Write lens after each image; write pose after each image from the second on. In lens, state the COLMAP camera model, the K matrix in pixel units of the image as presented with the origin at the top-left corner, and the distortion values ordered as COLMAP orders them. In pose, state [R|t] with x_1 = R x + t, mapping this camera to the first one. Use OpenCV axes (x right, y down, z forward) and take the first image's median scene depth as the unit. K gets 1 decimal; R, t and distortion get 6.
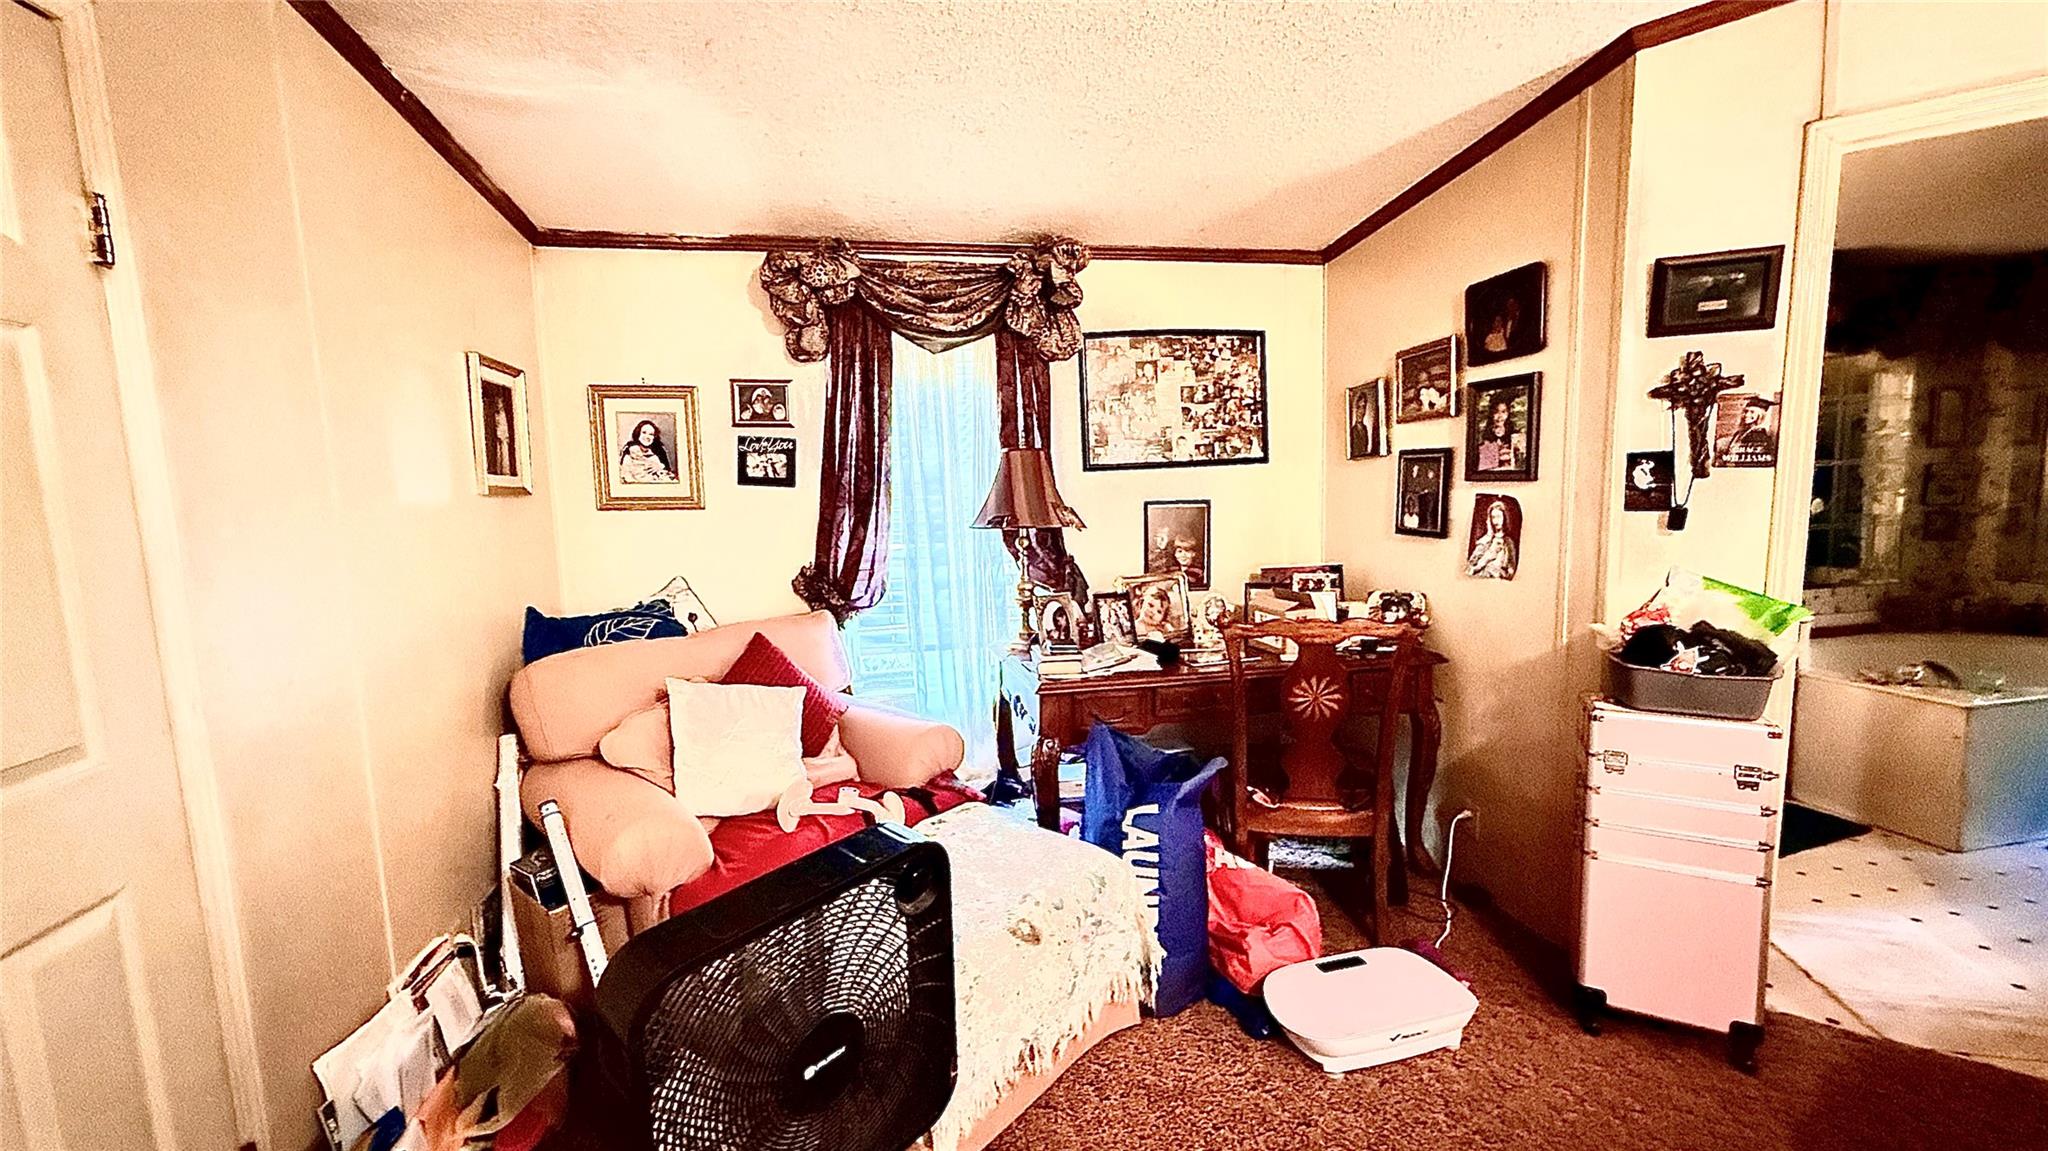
lens RADIAL K [[824.2, 0, 1019.2], [0, 824.2, 577.5], [0, 0, 1]] dist [0.004284, -0.000454]
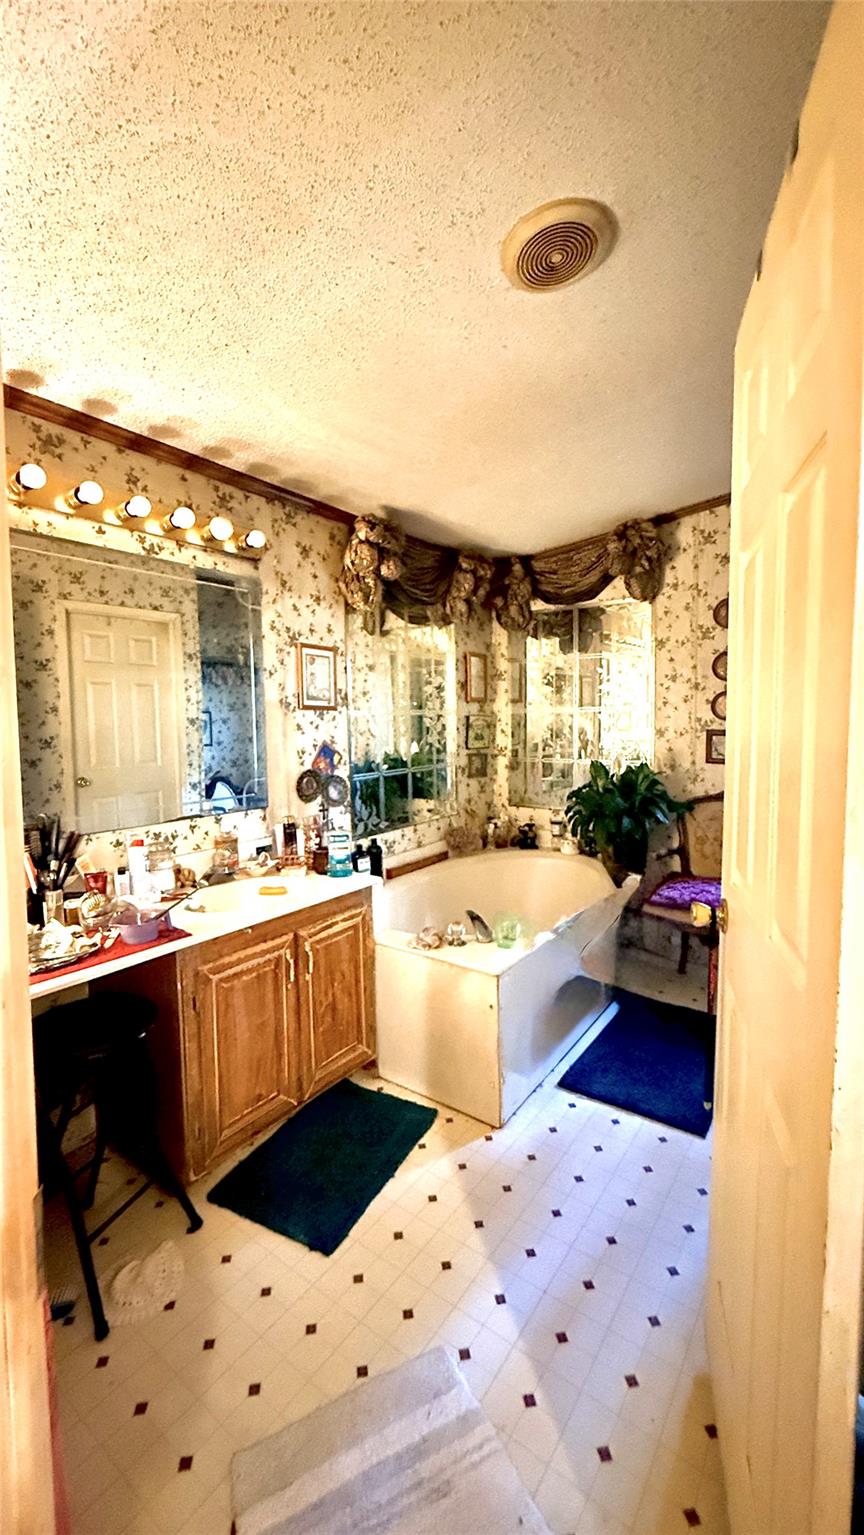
lens RADIAL K [[617.8, 0, 431.0], [0, 617.8, 764.8], [0, 0, 1]] dist [0.004284, -0.000454]
pose [[0.738737, -0.033670, 0.673153, 0.438172], [0.065697, 0.997593, -0.022201, -0.047760], [-0.670785, 0.060625, 0.739170, 0.362045]]
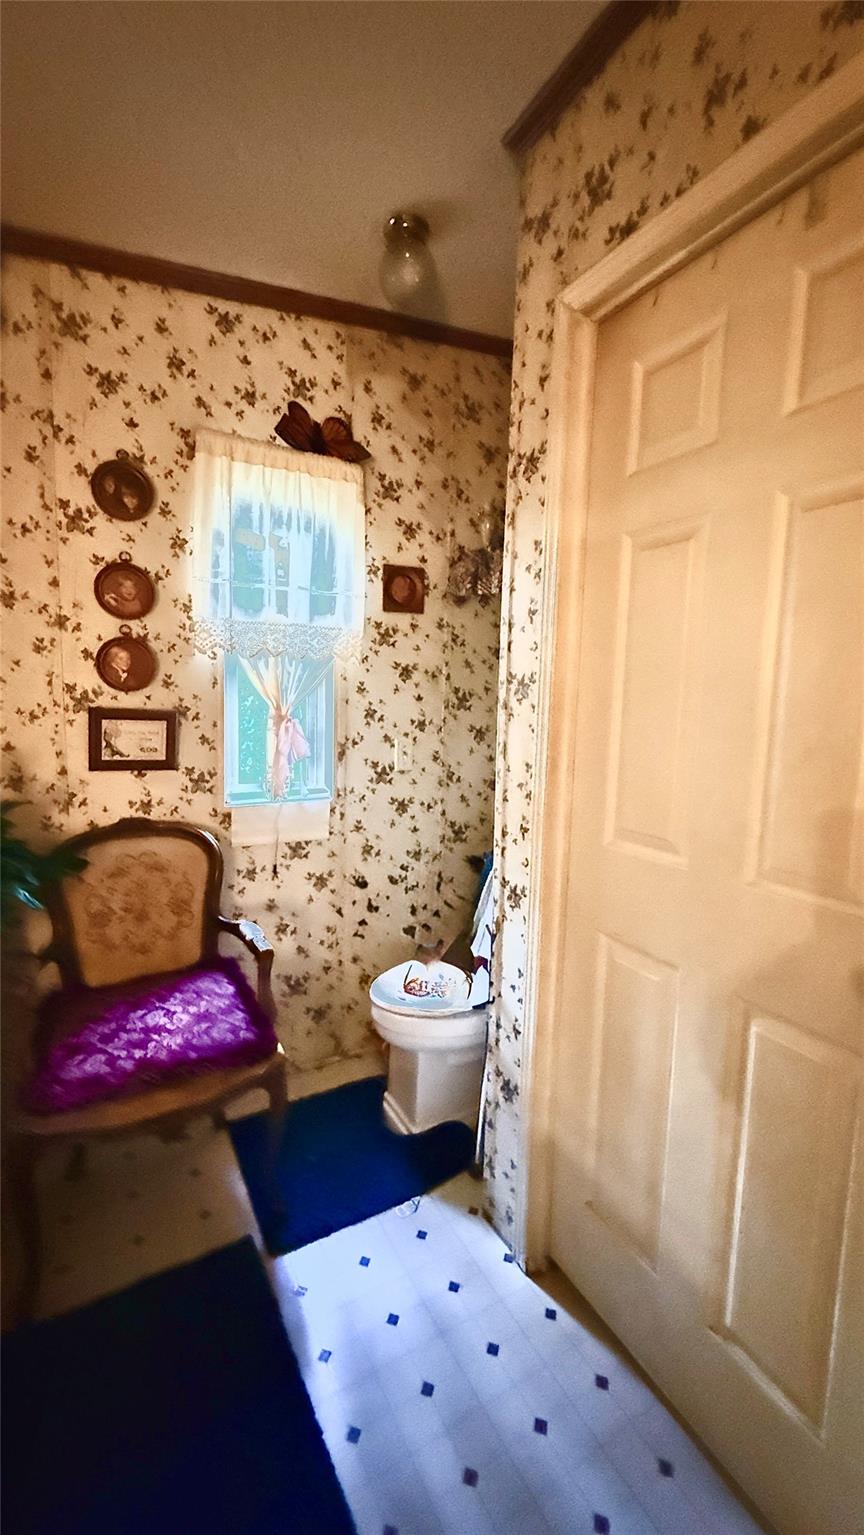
lens RADIAL K [[617.8, 0, 431.2], [0, 617.8, 763.3], [0, 0, 1]] dist [0.004284, -0.000454]
pose [[-0.302049, -0.081632, 0.949791, 0.751488], [0.086100, 0.989919, 0.112462, -0.075649], [-0.949396, 0.115745, -0.291976, 0.604504]]
